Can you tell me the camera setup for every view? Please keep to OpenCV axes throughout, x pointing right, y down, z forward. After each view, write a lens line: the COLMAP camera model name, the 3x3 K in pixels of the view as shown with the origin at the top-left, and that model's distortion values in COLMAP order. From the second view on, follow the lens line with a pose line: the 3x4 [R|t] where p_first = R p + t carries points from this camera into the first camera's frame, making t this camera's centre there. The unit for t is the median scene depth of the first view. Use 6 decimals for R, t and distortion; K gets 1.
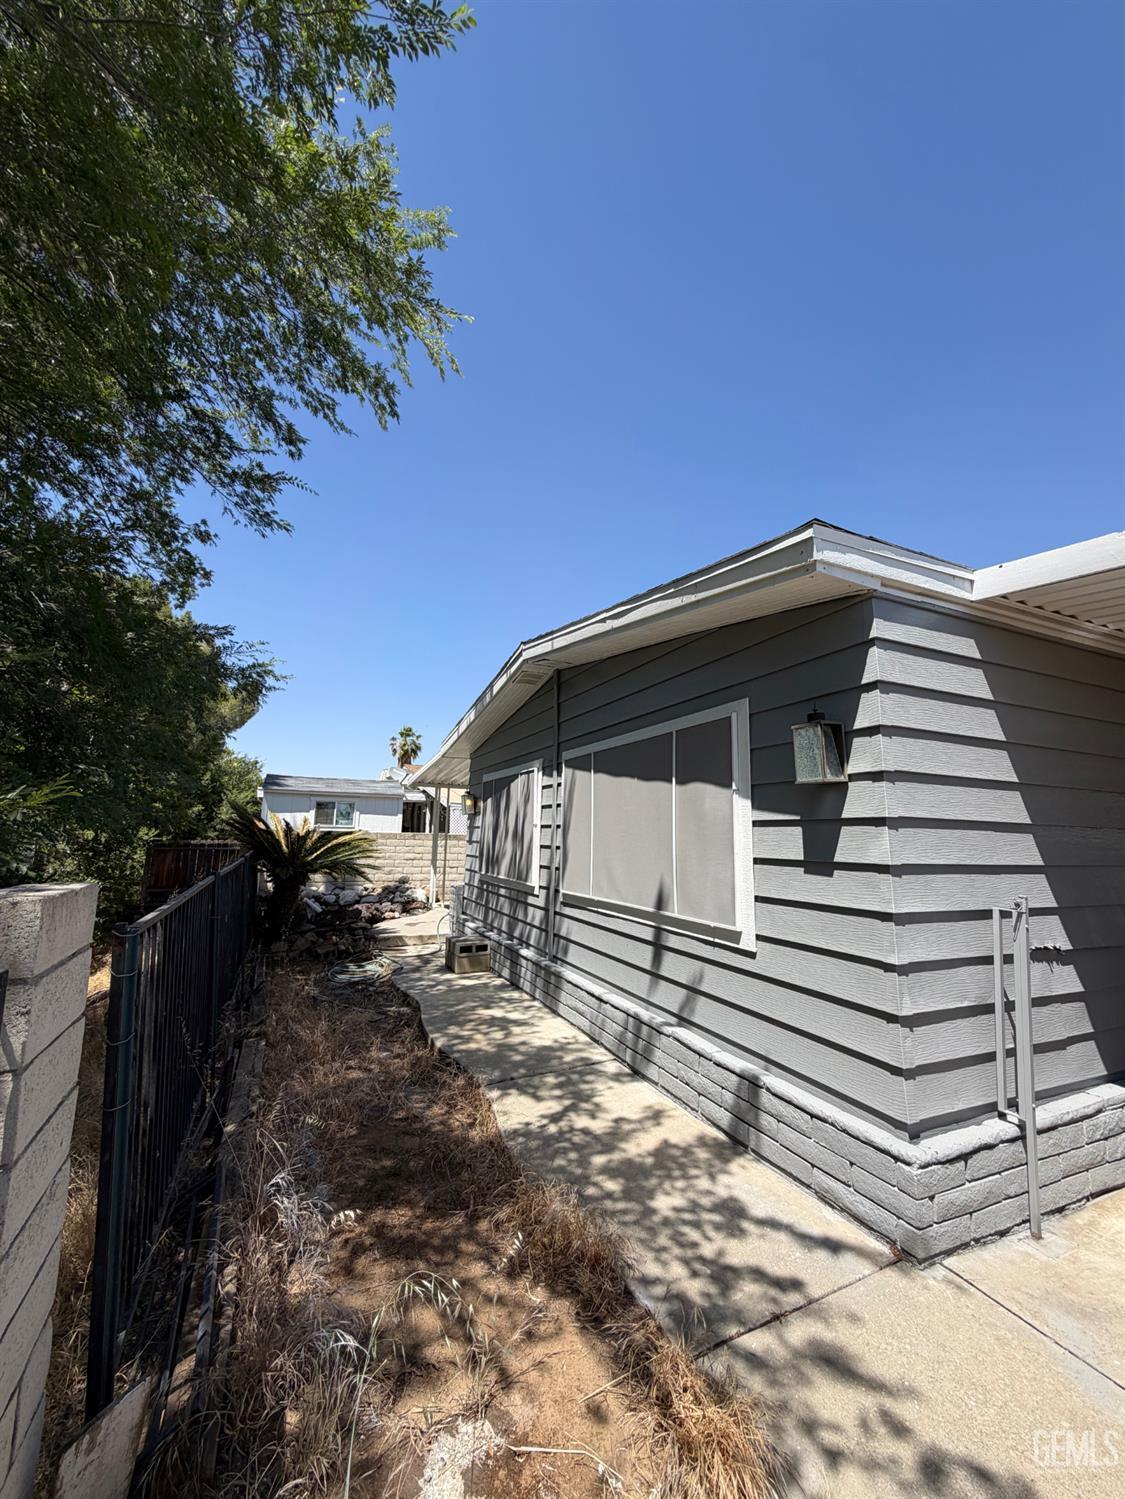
lens RADIAL K [[603.4, 0, 562.5], [0, 603.4, 749.5], [0, 0, 1]] dist [-0.014653, -0.000210]
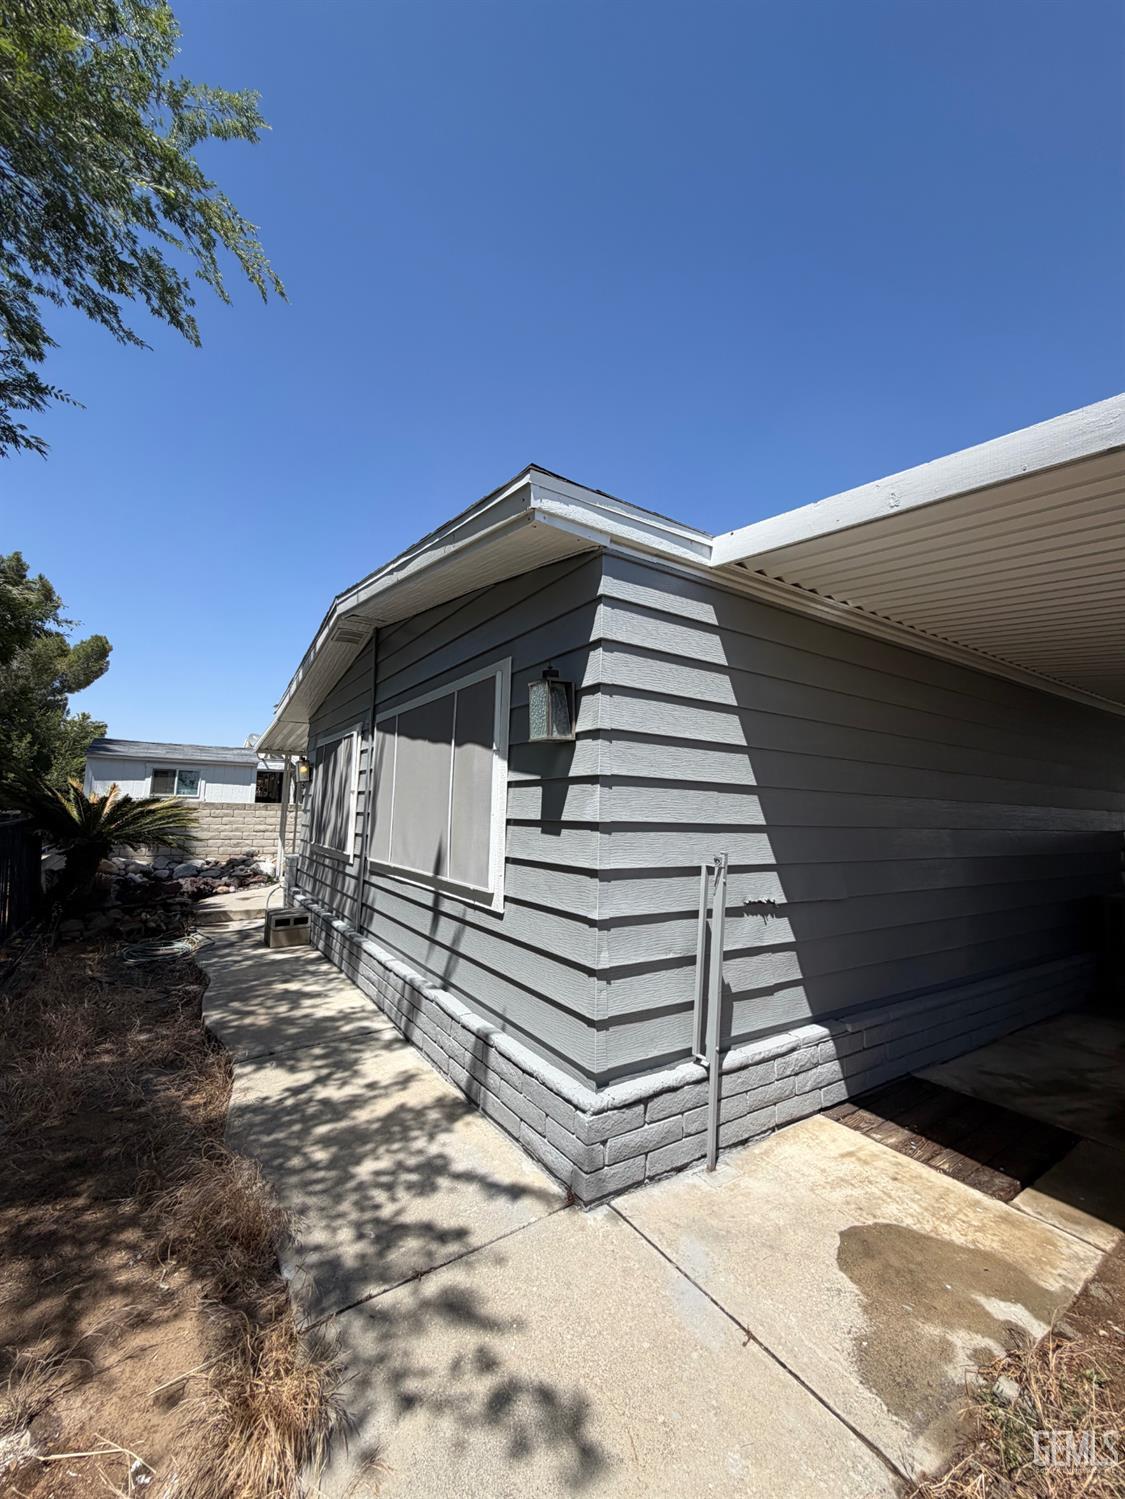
lens RADIAL K [[604.2, 0, 566.9], [0, 604.2, 753.5], [0, 0, 1]] dist [-0.016676, 0.000292]
pose [[0.984975, 0.017871, 0.171773, 0.259829], [-0.026198, 0.998583, 0.046331, 0.026119], [-0.170701, -0.050135, 0.984047, 0.016911]]
